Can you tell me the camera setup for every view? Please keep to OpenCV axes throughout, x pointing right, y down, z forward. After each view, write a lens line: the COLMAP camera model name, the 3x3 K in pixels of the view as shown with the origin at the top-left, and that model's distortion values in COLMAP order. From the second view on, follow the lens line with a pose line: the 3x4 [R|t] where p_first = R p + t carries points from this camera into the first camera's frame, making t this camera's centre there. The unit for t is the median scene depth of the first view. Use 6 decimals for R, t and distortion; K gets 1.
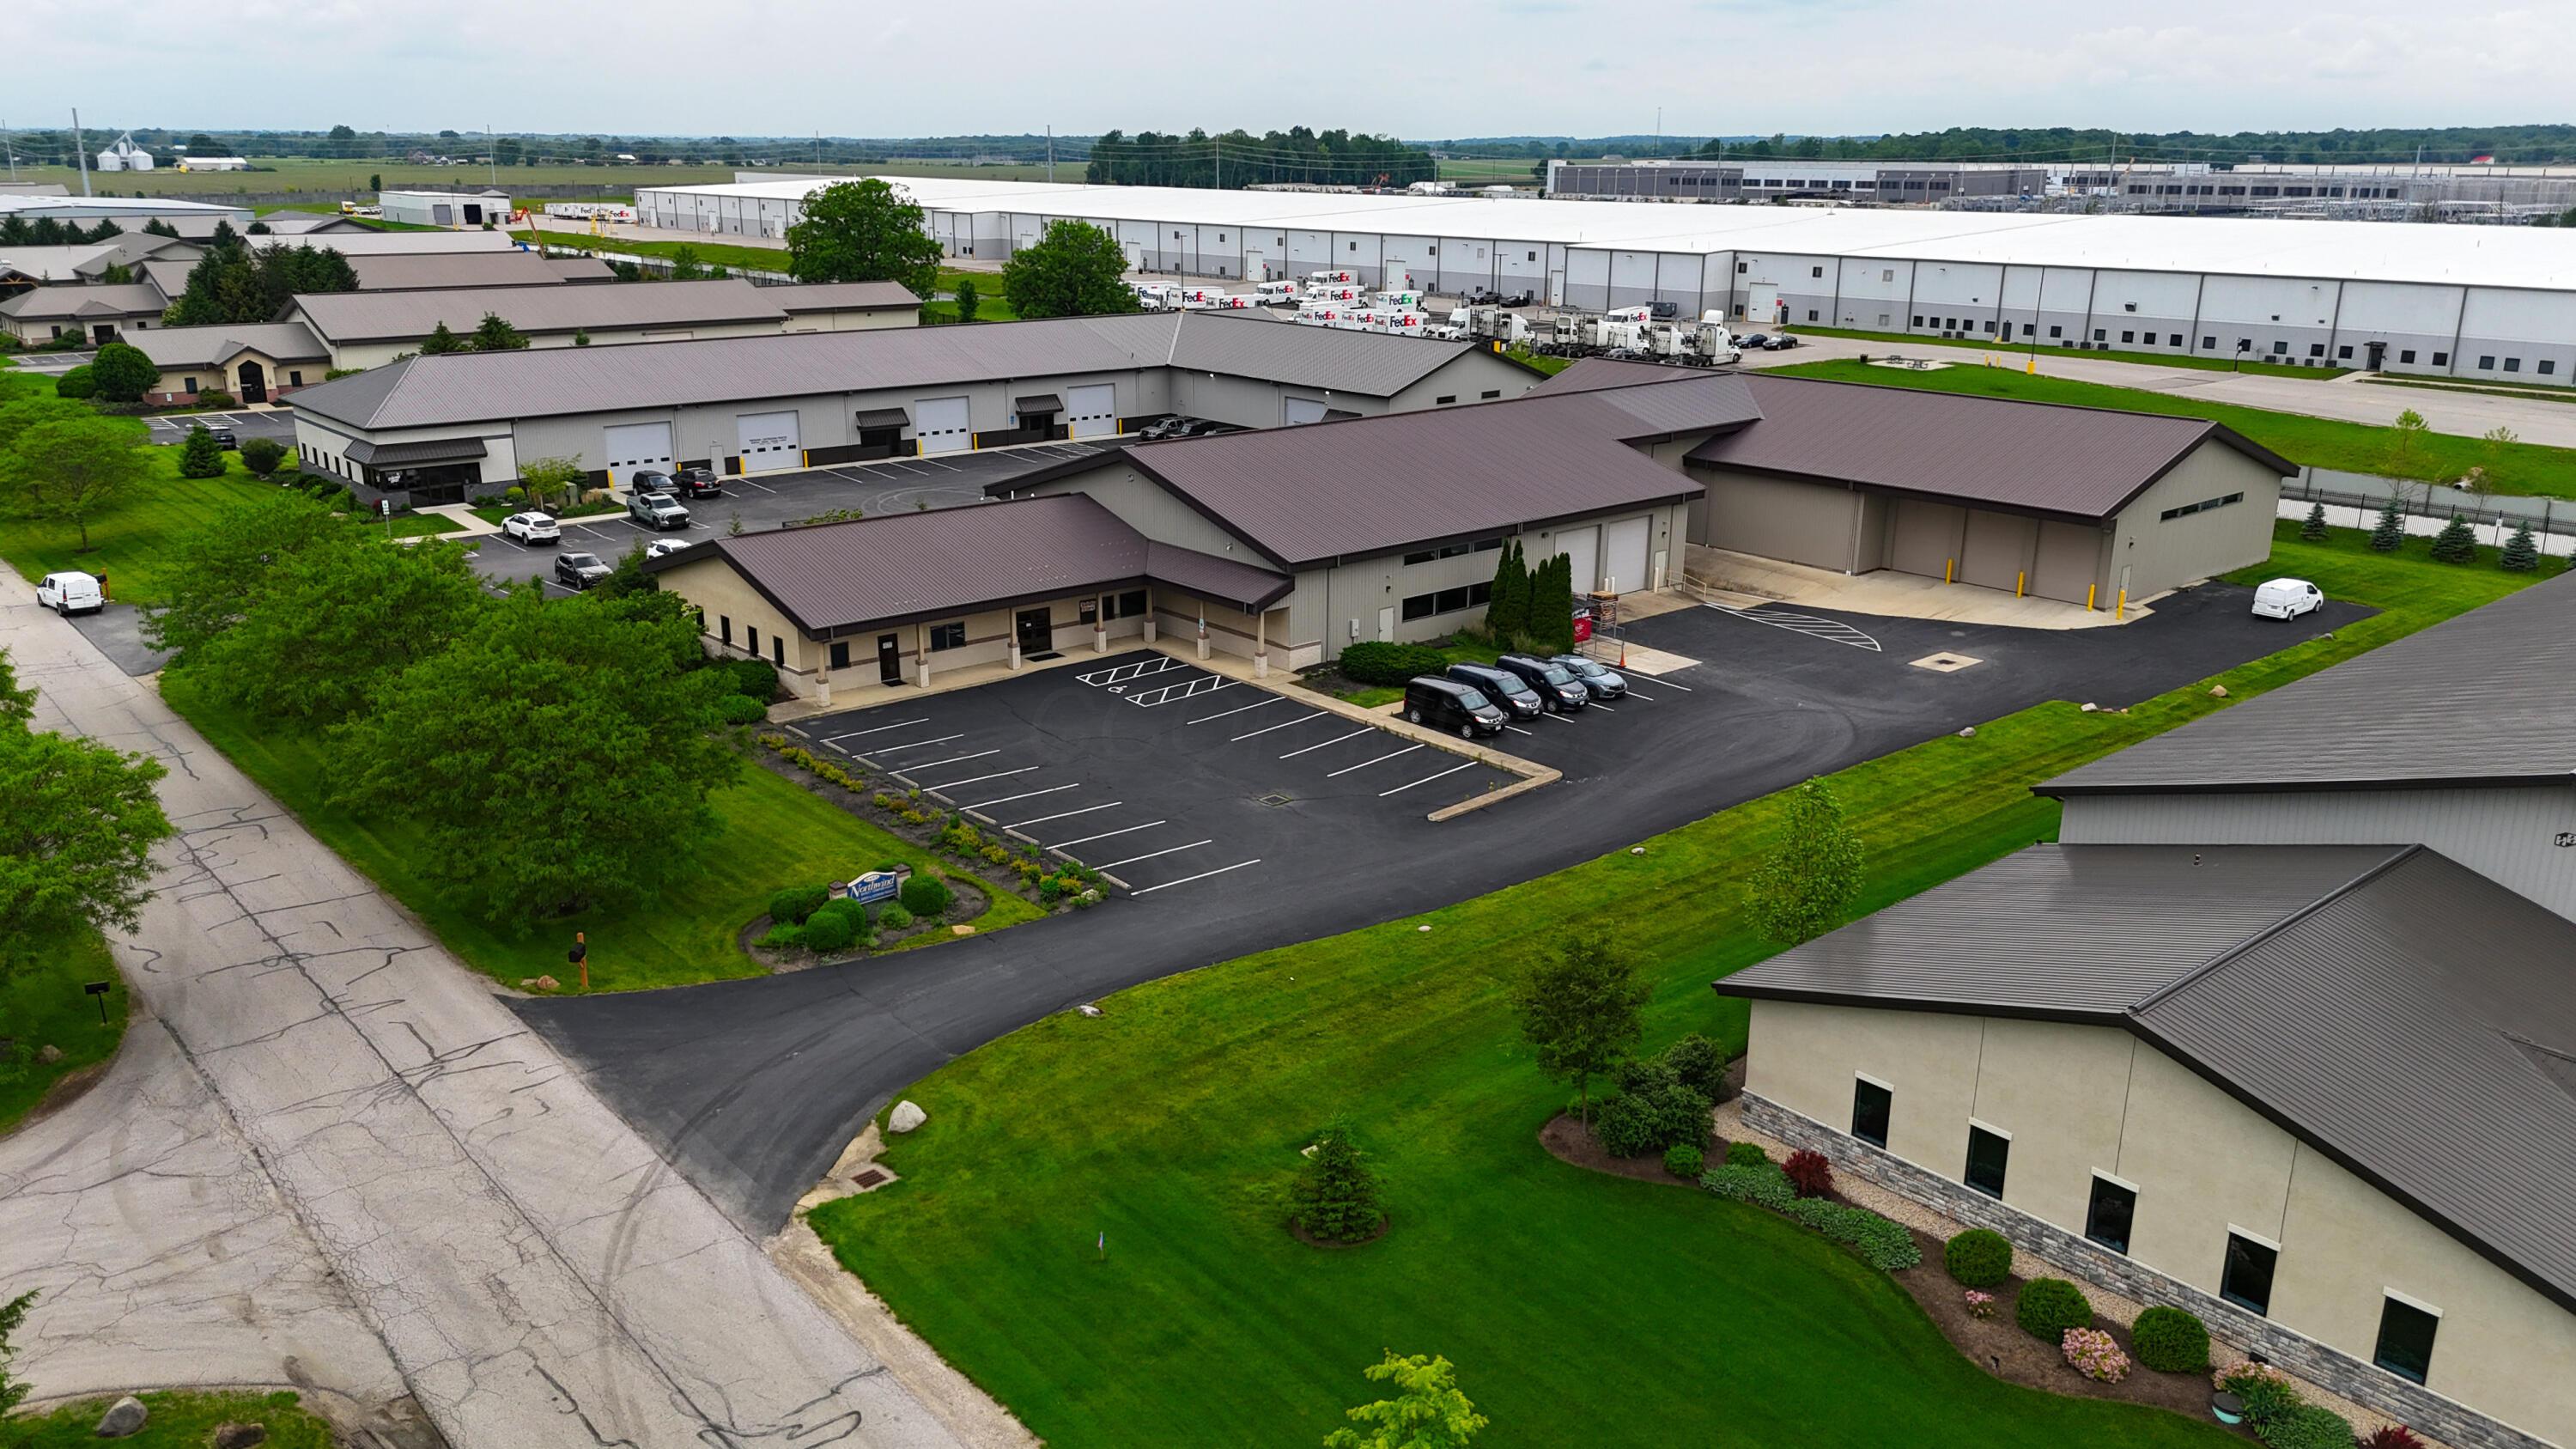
lens RADIAL K [[1898.8, 0, 1288.0], [0, 1898.8, 724.5], [0, 0, 1]] dist [0.088243, -0.097966]
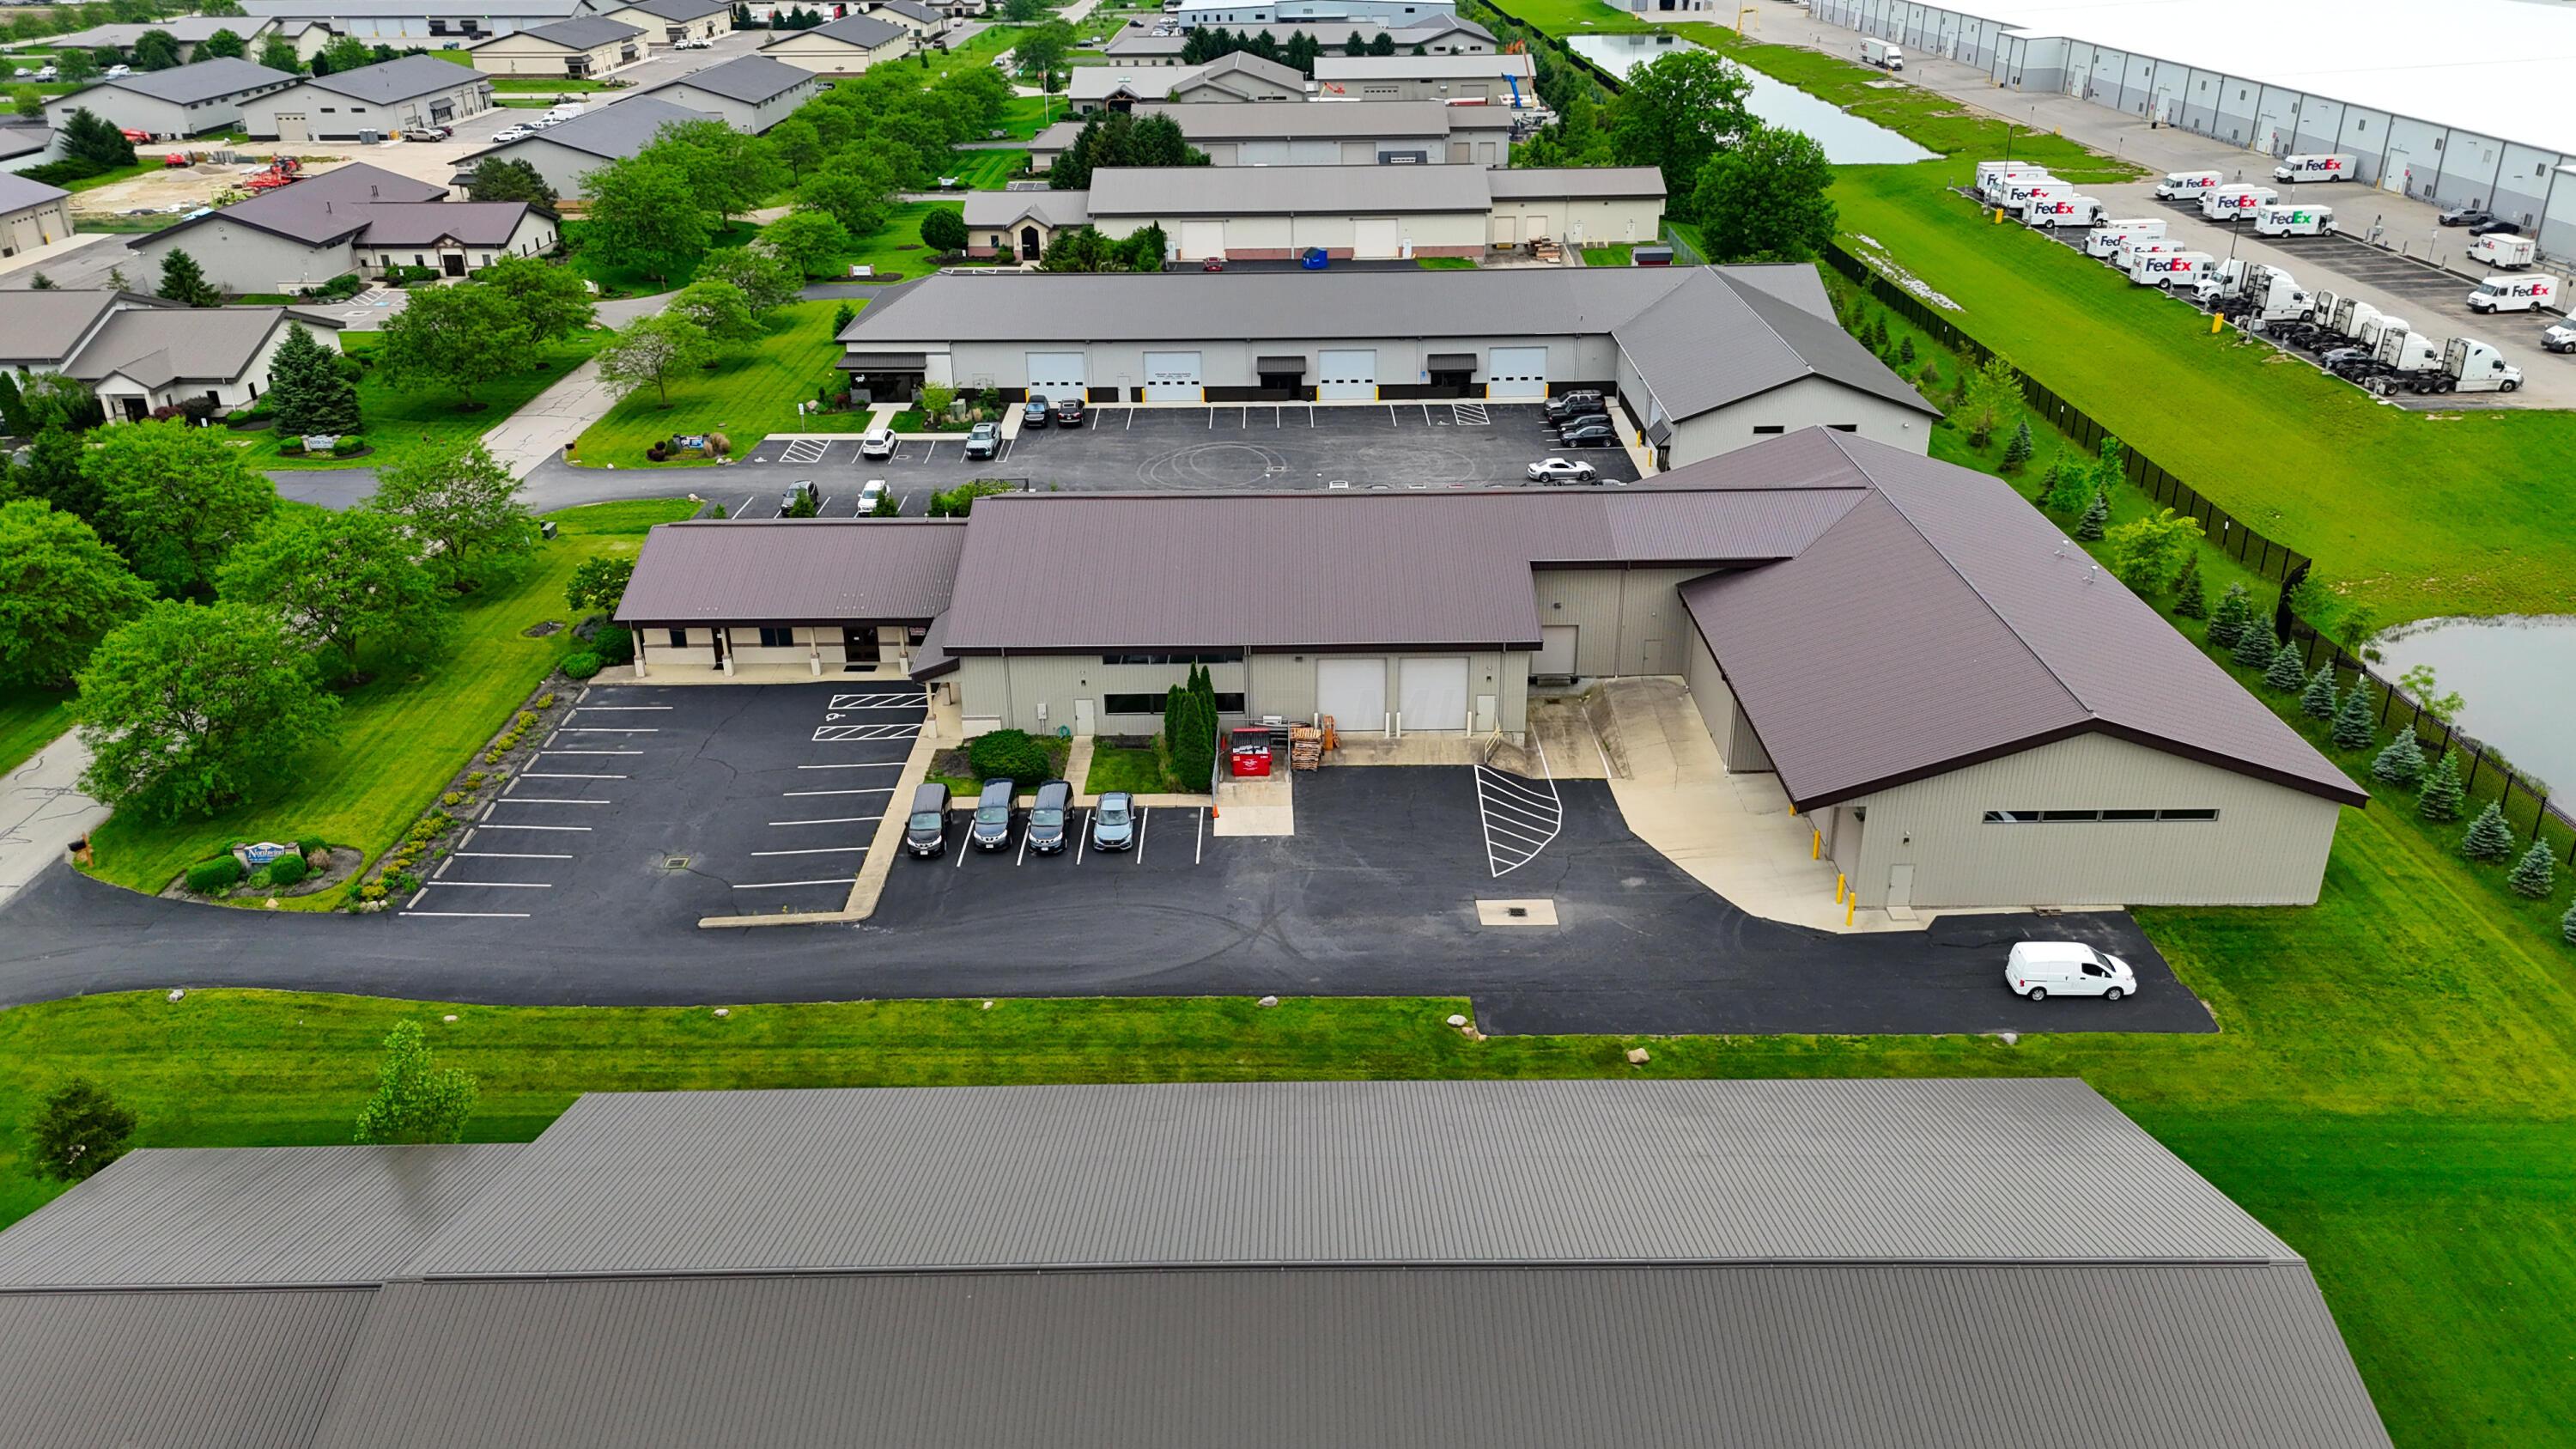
lens RADIAL K [[1898.8, 0, 1288.0], [0, 1898.8, 724.5], [0, 0, 1]] dist [0.088243, -0.097966]
pose [[0.757004, 0.259189, -0.599805, 0.808620], [-0.176232, 0.964932, 0.194548, -0.284565], [0.629196, -0.041569, 0.776134, 0.249939]]
